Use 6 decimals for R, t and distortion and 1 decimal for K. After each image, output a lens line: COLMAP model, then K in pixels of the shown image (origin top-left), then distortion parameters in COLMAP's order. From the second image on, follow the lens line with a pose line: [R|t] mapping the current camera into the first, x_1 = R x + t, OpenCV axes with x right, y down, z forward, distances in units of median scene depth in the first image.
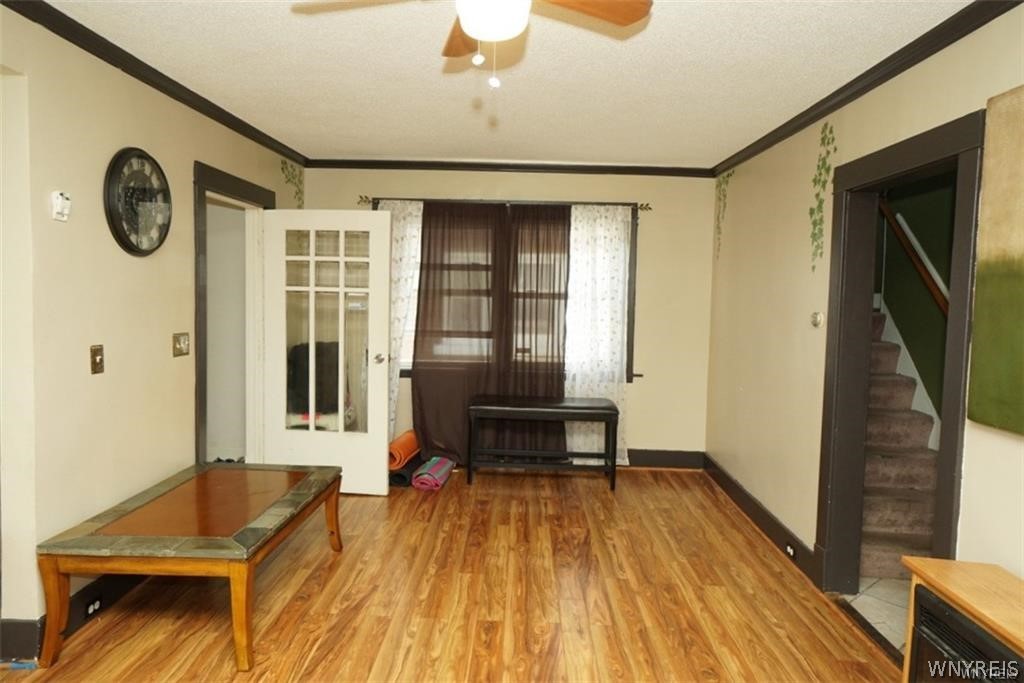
lens RADIAL K [[650.5, 0, 512.0], [0, 650.5, 341.5], [0, 0, 1]] dist [-0.045458, 0.001327]
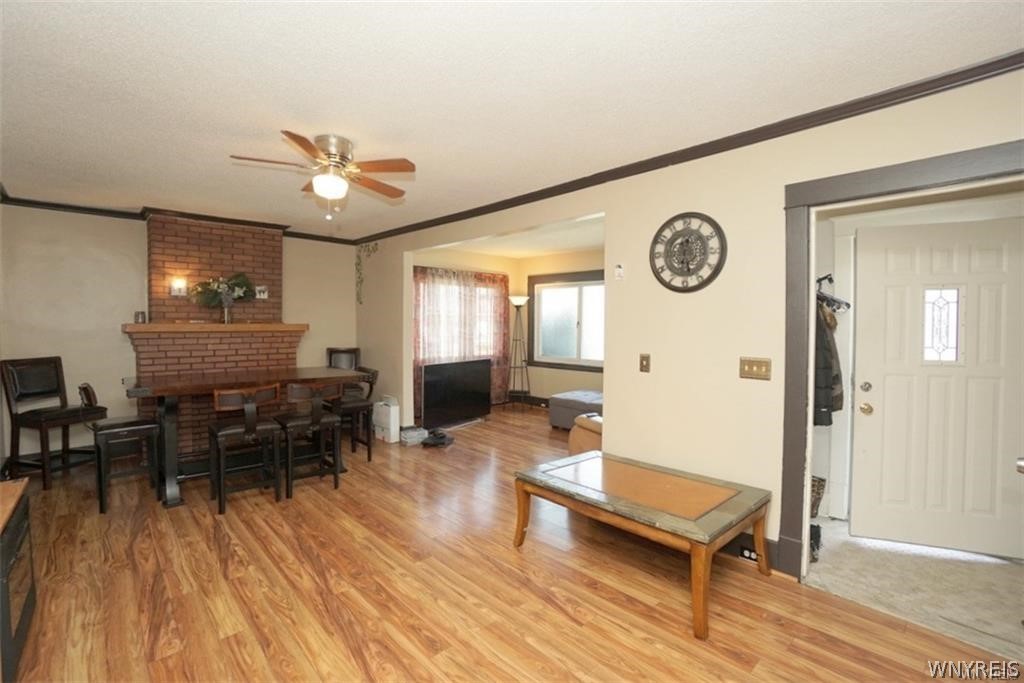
lens RADIAL K [[465.4, 0, 503.8], [0, 465.4, 336.6], [0, 0, 1]] dist [-0.048272, 0.000032]
pose [[-0.723514, -0.008387, -0.690259, 0.221627], [-0.068198, 0.995903, 0.059382, -0.046471], [0.686933, 0.090038, -0.721122, 0.911639]]
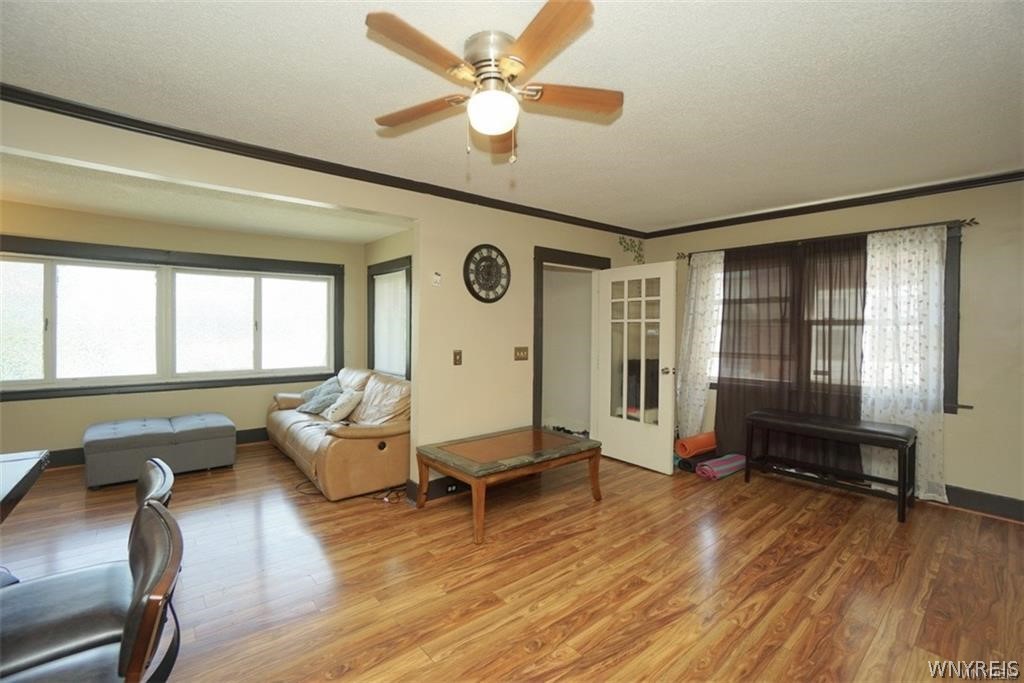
lens RADIAL K [[449.0, 0, 512.0], [0, 449.0, 341.5], [0, 0, 1]] dist [-0.035046, 0.000404]
pose [[0.664405, 0.002057, -0.747370, 0.261570], [-0.043828, 0.998382, -0.036215, 0.012224], [0.746087, 0.056817, 0.663420, 0.135843]]
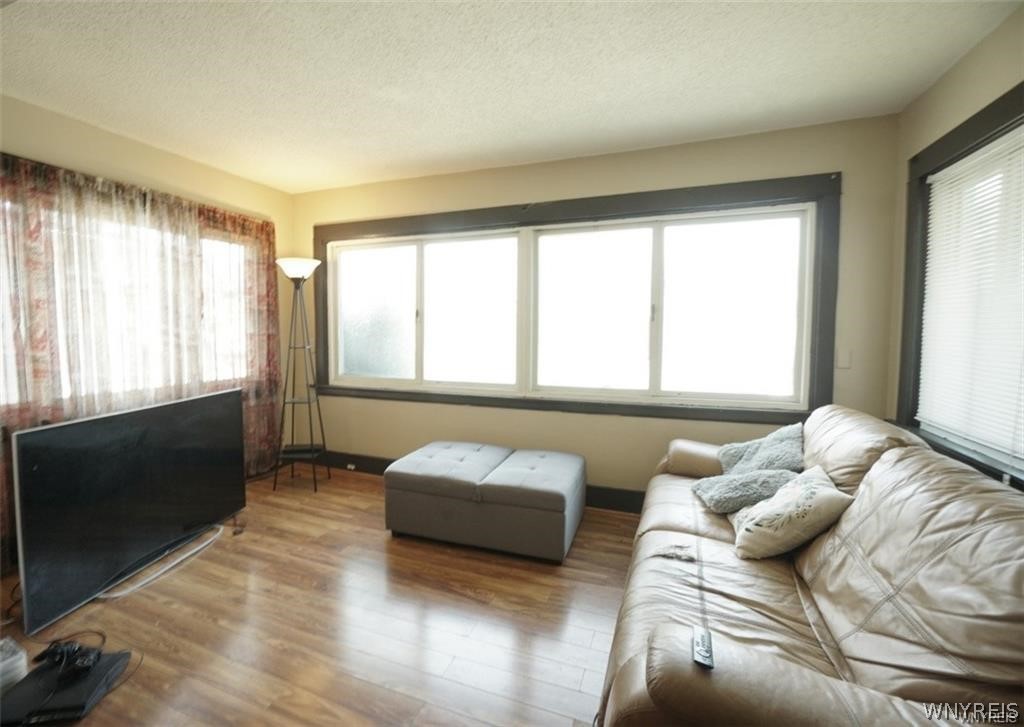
lens RADIAL K [[479.2, 0, 467.6], [0, 479.2, 360.9], [0, 0, 1]] dist [-0.044464, 0.000480]
pose [[-0.383894, 0.041234, -0.922456, -0.247603], [-0.070519, 0.994776, 0.073814, -0.003079], [0.920680, 0.093387, -0.378981, 0.398476]]
